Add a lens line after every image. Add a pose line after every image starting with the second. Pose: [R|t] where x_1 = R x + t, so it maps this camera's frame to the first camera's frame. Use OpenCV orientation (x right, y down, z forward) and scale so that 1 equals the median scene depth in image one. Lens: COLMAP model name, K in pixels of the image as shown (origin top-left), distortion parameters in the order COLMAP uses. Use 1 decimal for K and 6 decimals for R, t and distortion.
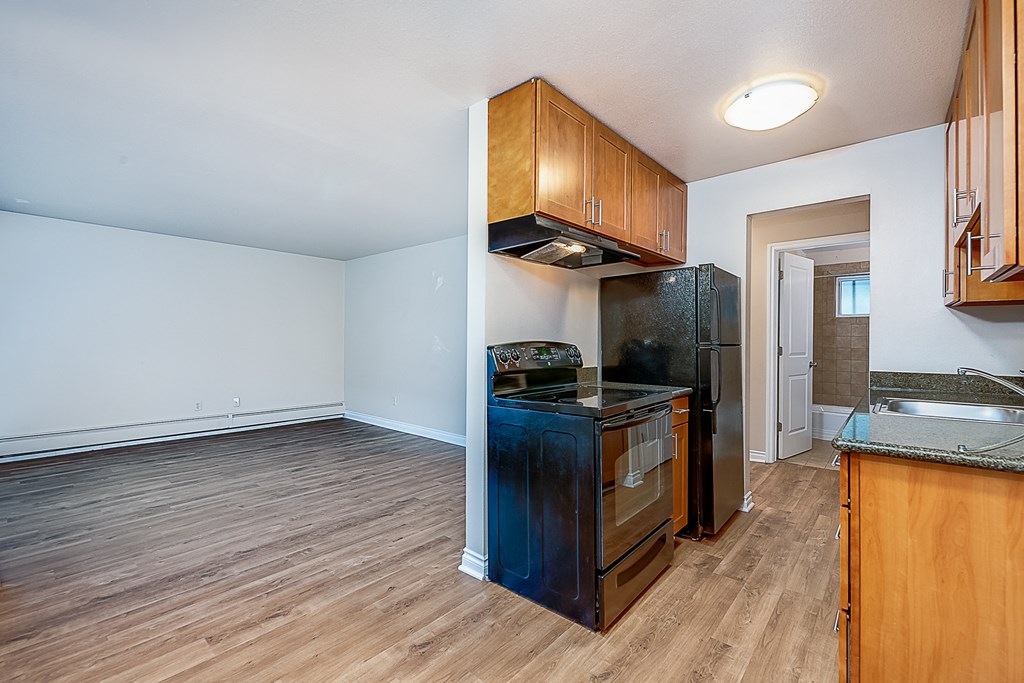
lens RADIAL K [[506.0, 0, 514.3], [0, 506.0, 341.9], [0, 0, 1]] dist [0.003332, 0.000233]
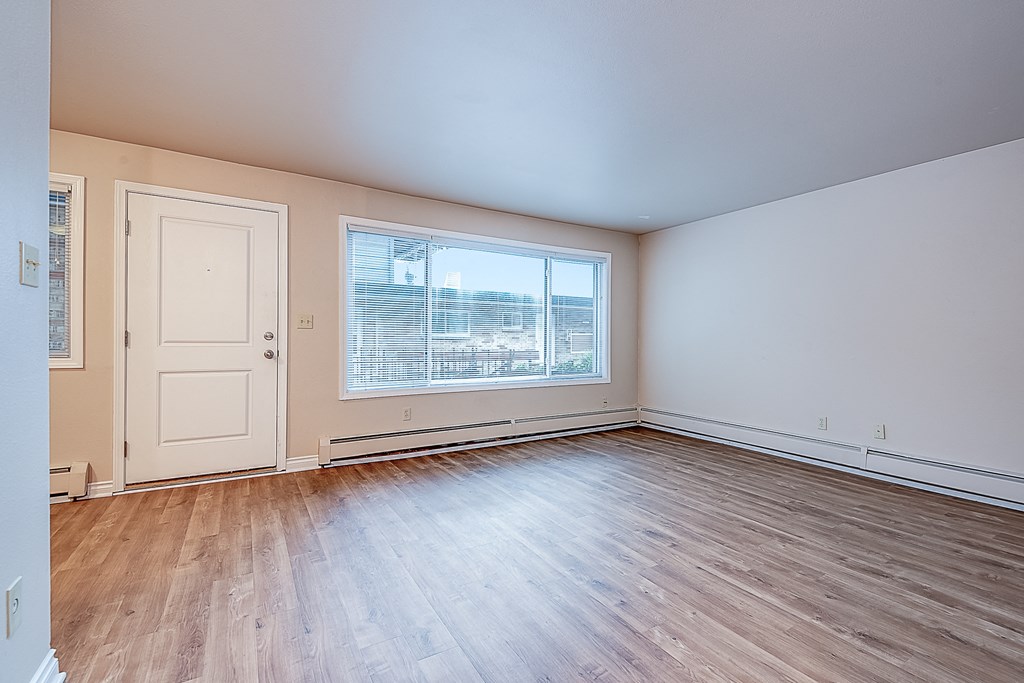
lens RADIAL K [[397.9, 0, 509.2], [0, 397.9, 340.8], [0, 0, 1]] dist [0.001885, -0.000290]
pose [[-0.270849, 0.001986, -0.962620, 0.177940], [-0.009458, 0.999944, 0.004724, -0.006266], [0.962575, 0.010384, -0.270815, 1.268918]]
